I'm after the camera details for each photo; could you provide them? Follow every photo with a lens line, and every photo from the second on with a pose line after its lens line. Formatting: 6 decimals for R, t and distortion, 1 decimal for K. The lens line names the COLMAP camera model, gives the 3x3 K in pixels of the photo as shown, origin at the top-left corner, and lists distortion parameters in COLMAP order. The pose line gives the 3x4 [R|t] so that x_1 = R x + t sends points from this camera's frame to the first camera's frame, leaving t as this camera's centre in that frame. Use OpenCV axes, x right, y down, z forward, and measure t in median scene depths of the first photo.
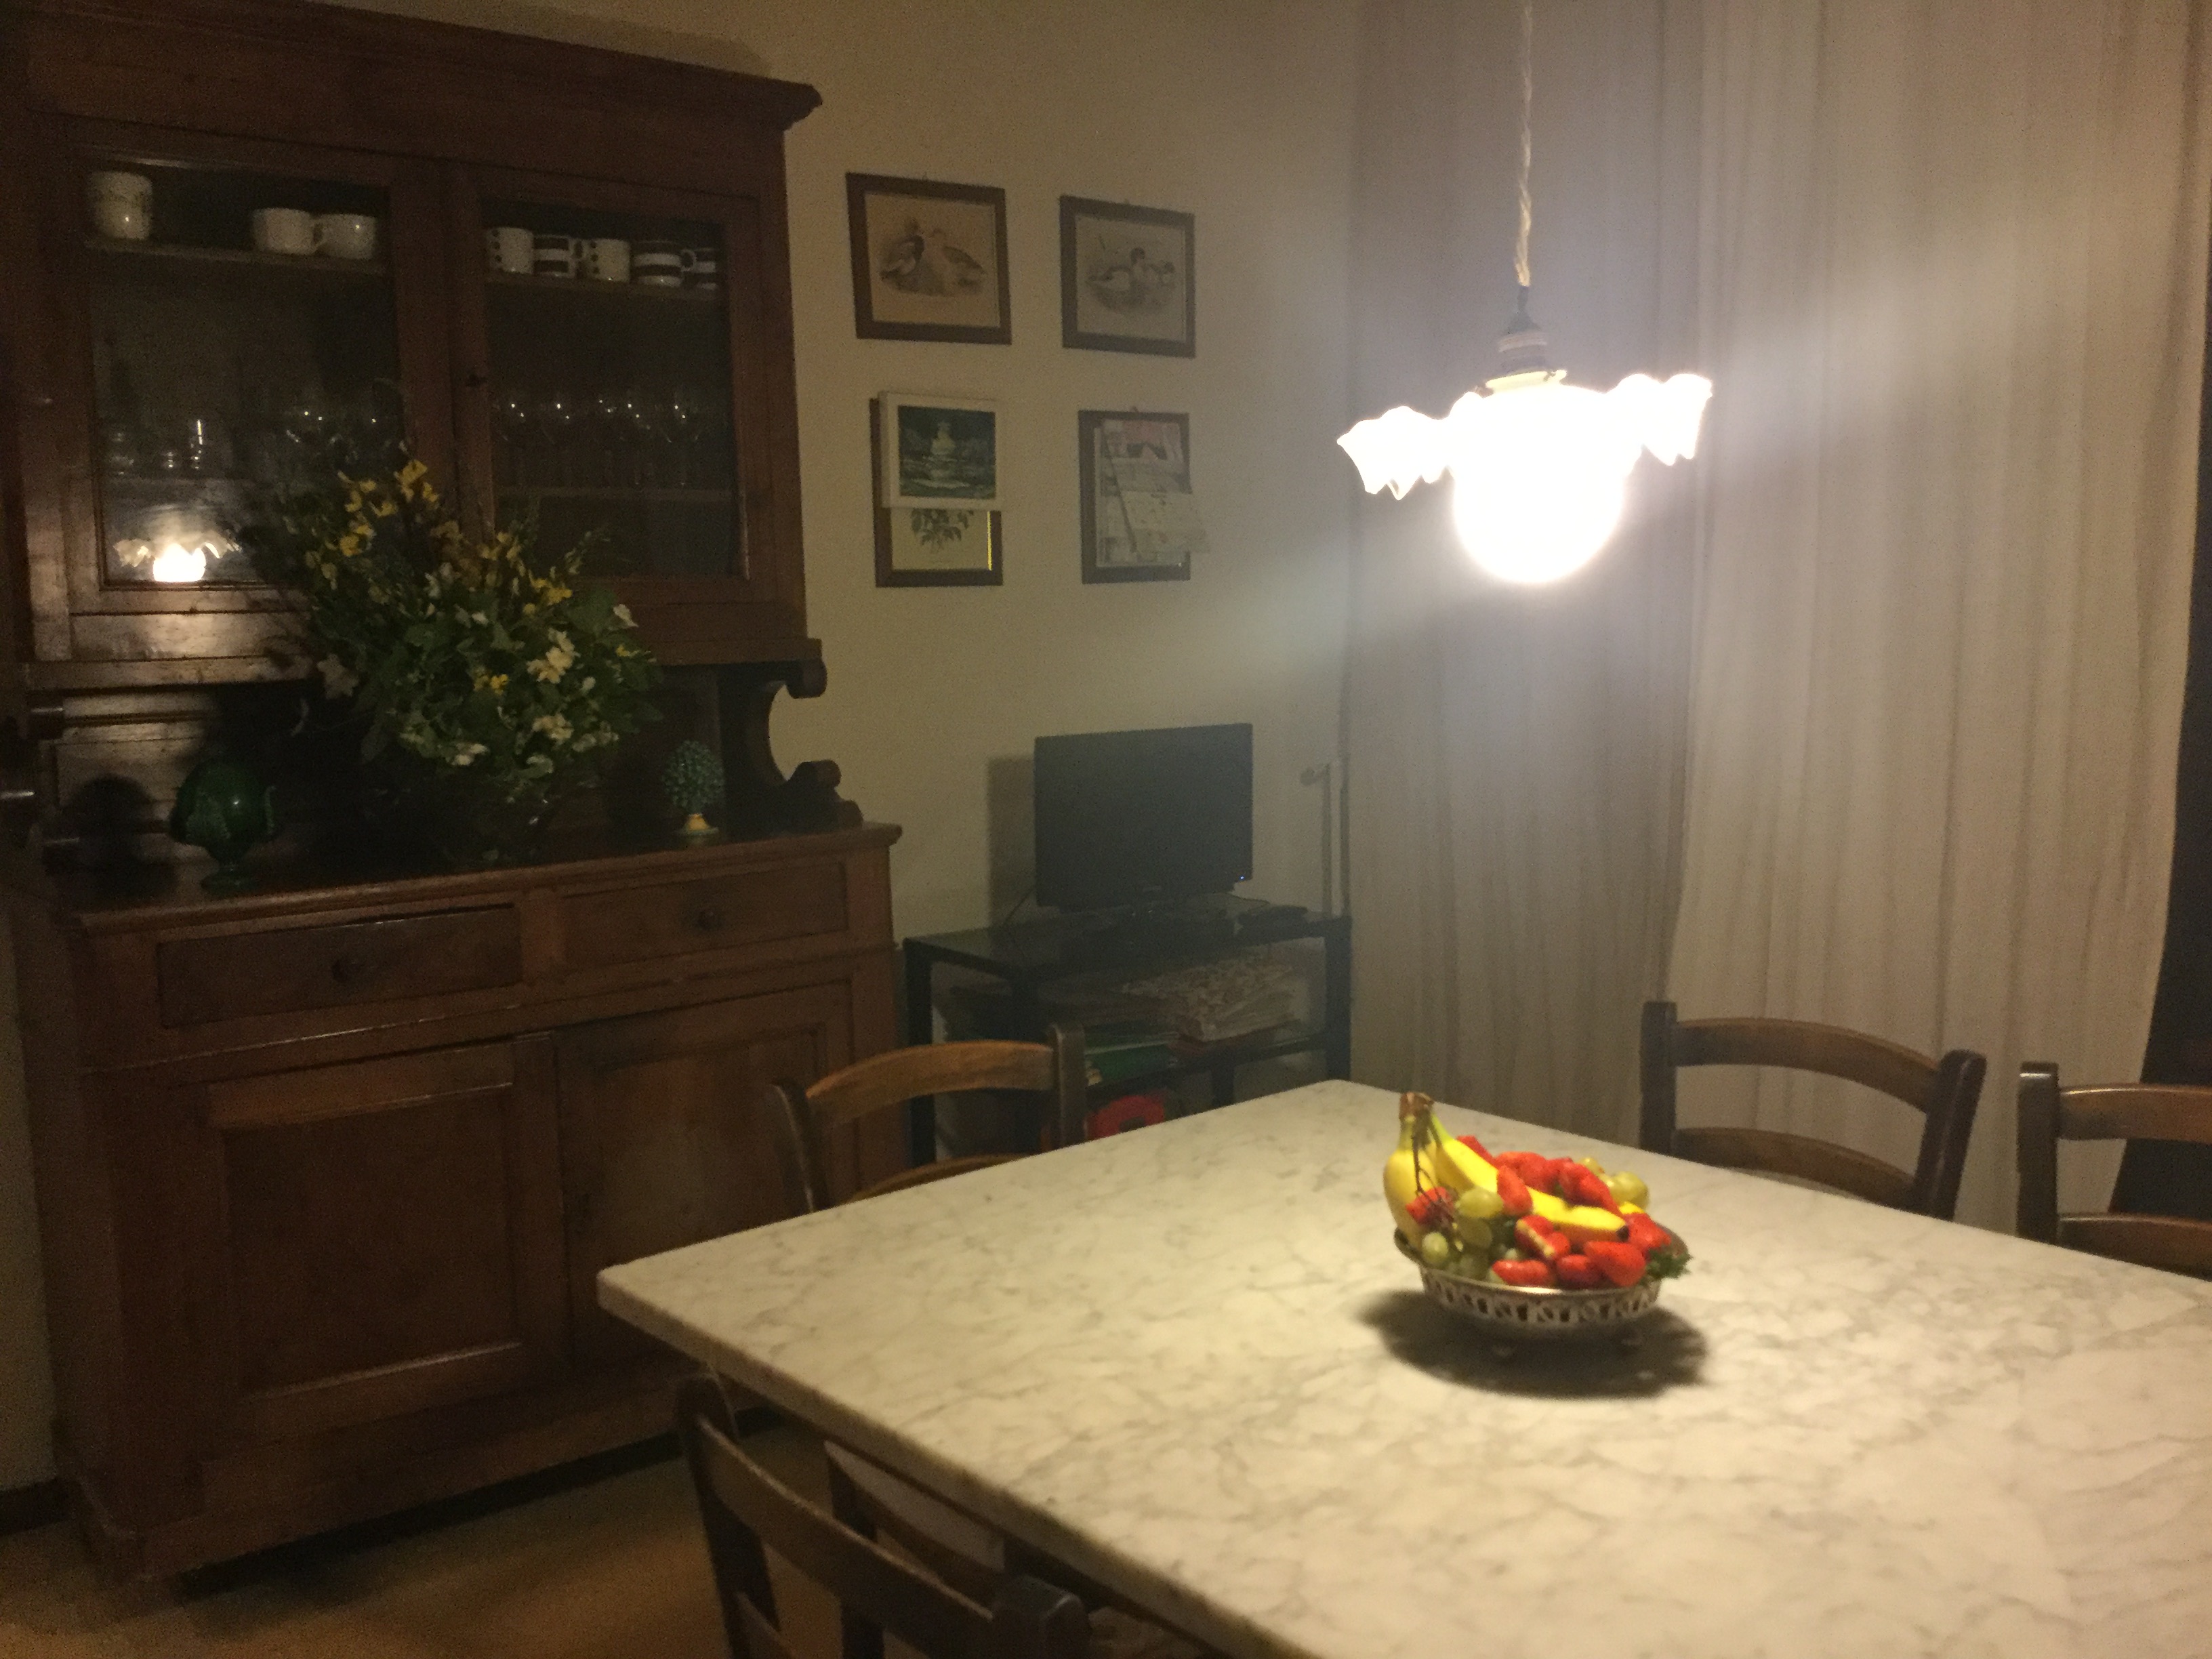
lens RADIAL K [[2026.0, 0, 1106.0], [0, 2026.0, 829.5], [0, 0, 1]] dist [0.109785, -0.201669]
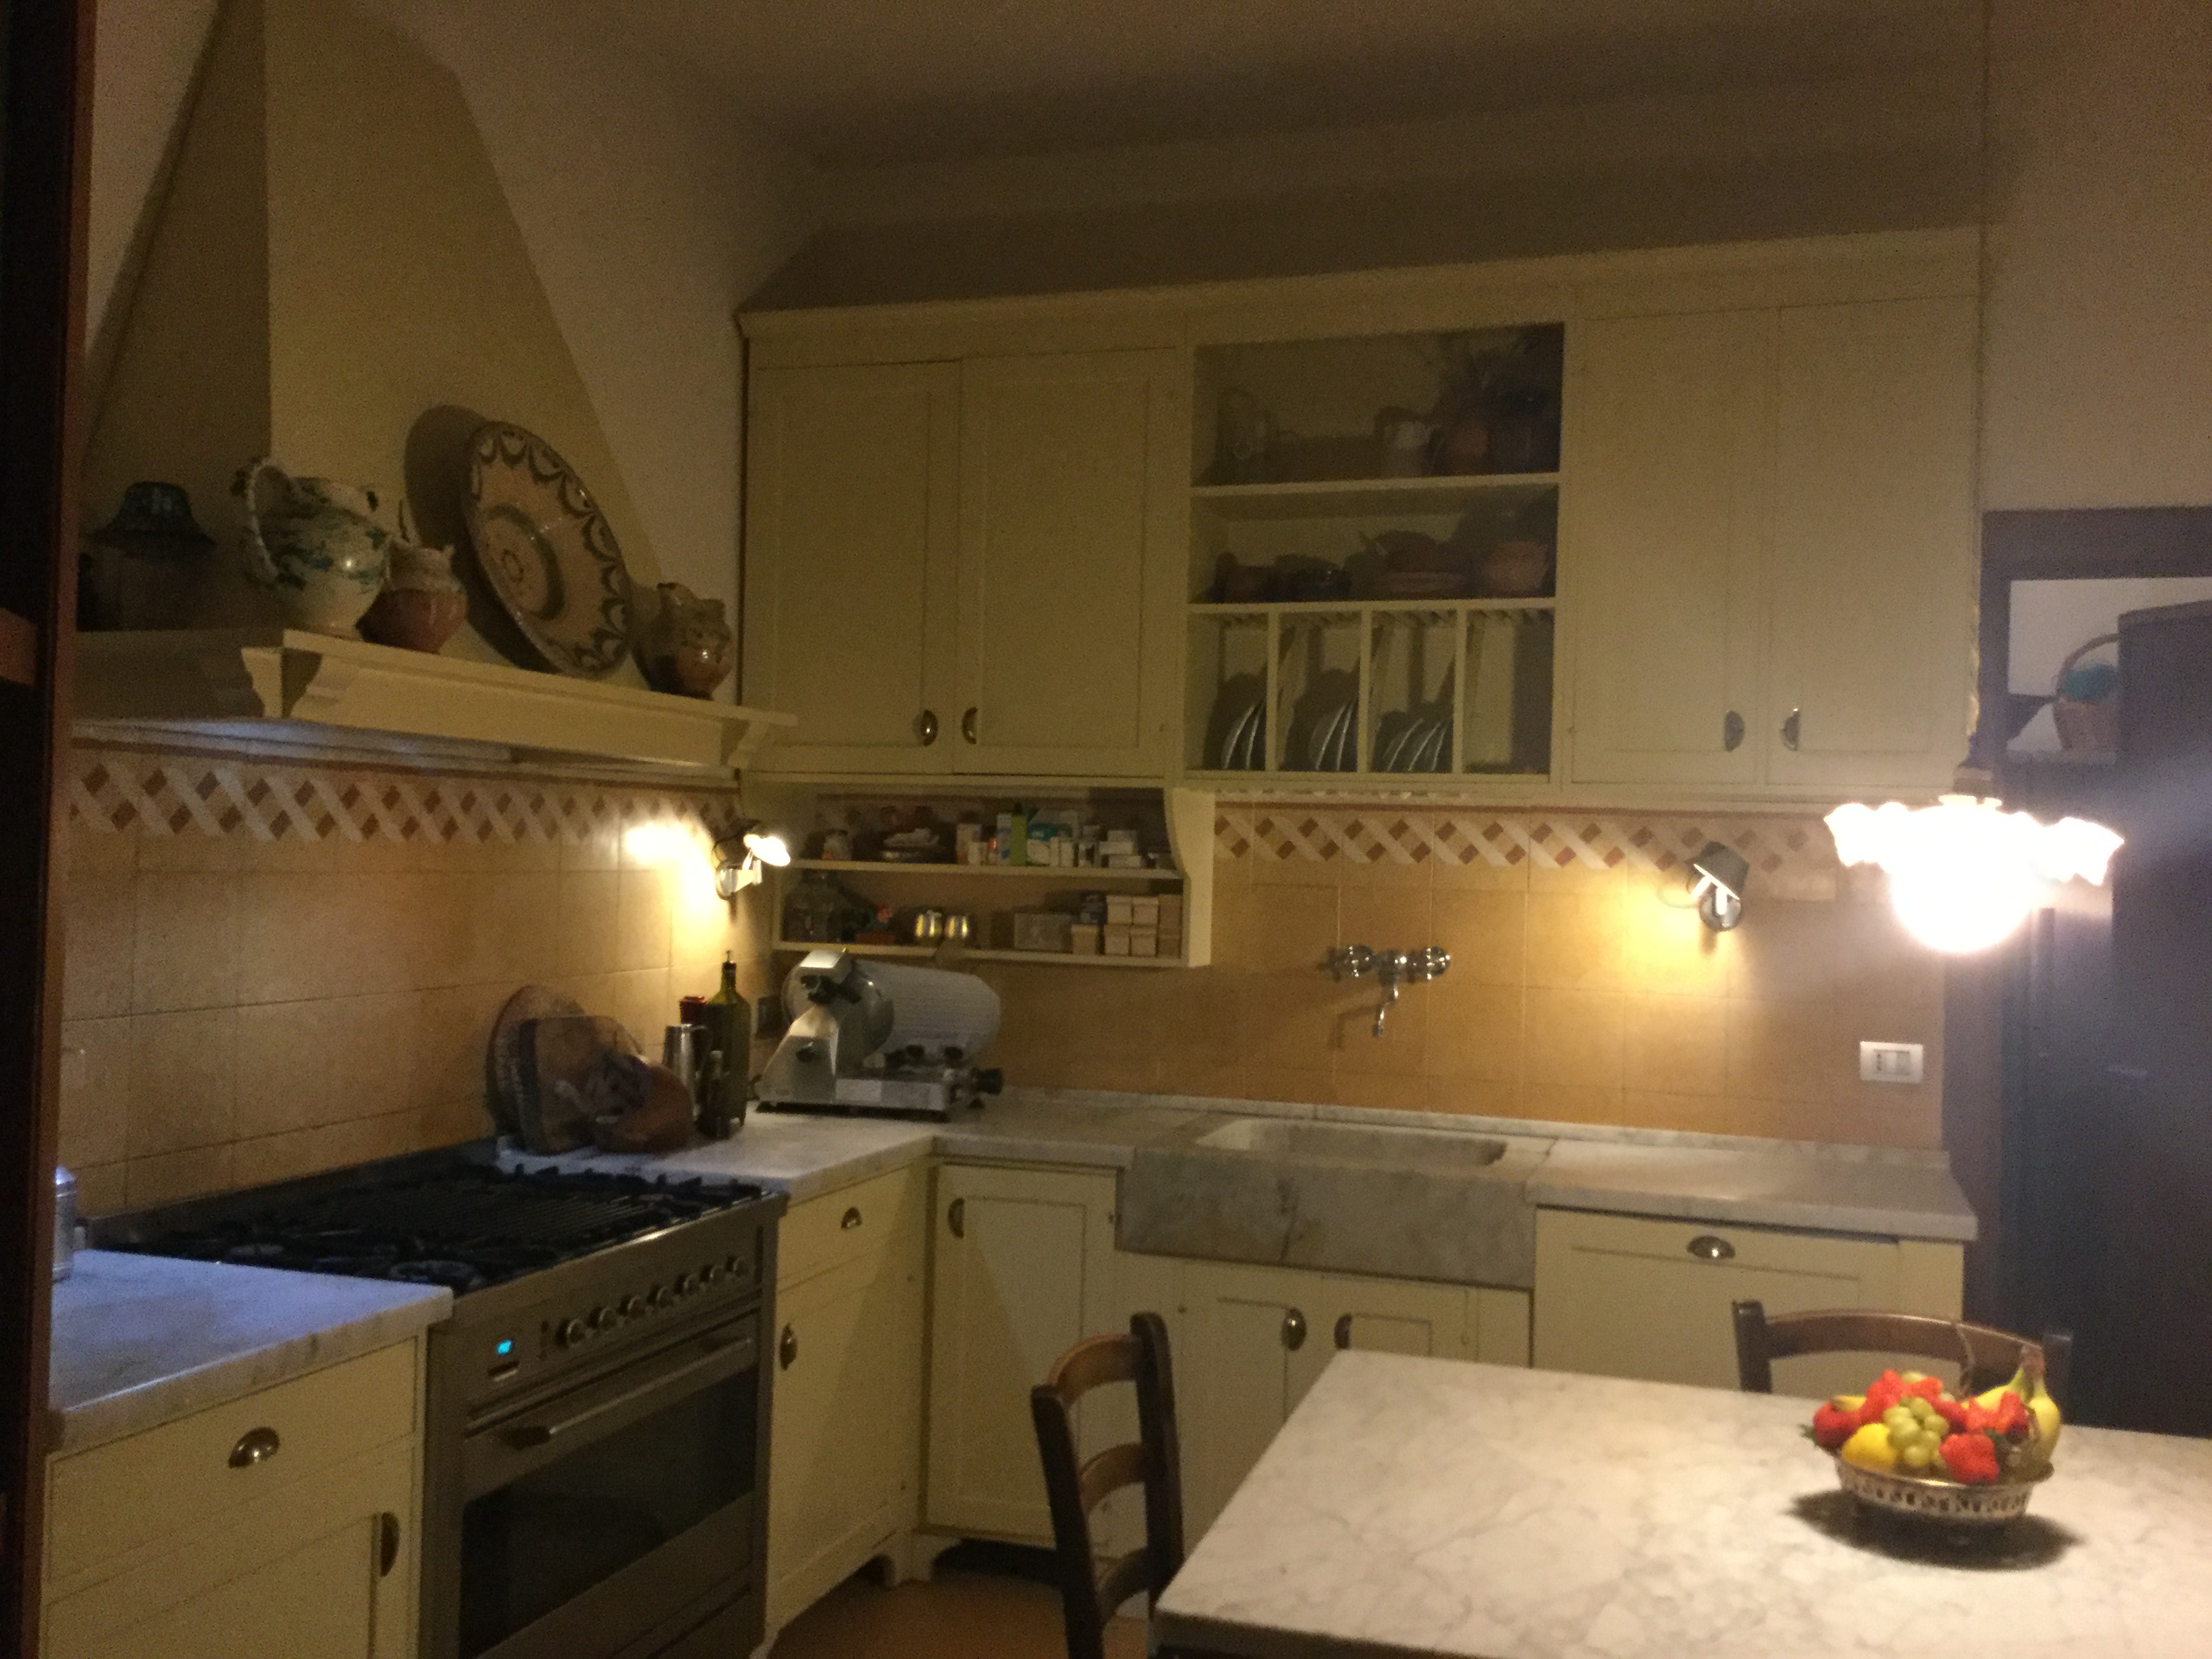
lens RADIAL K [[1991.6, 0, 1106.0], [0, 1991.6, 829.5], [0, 0, 1]] dist [0.120471, -0.193381]
pose [[-0.850747, -0.008194, -0.525512, 1.360804], [-0.069331, 0.992890, 0.096758, -0.288528], [0.520983, 0.118751, -0.845266, 1.786784]]
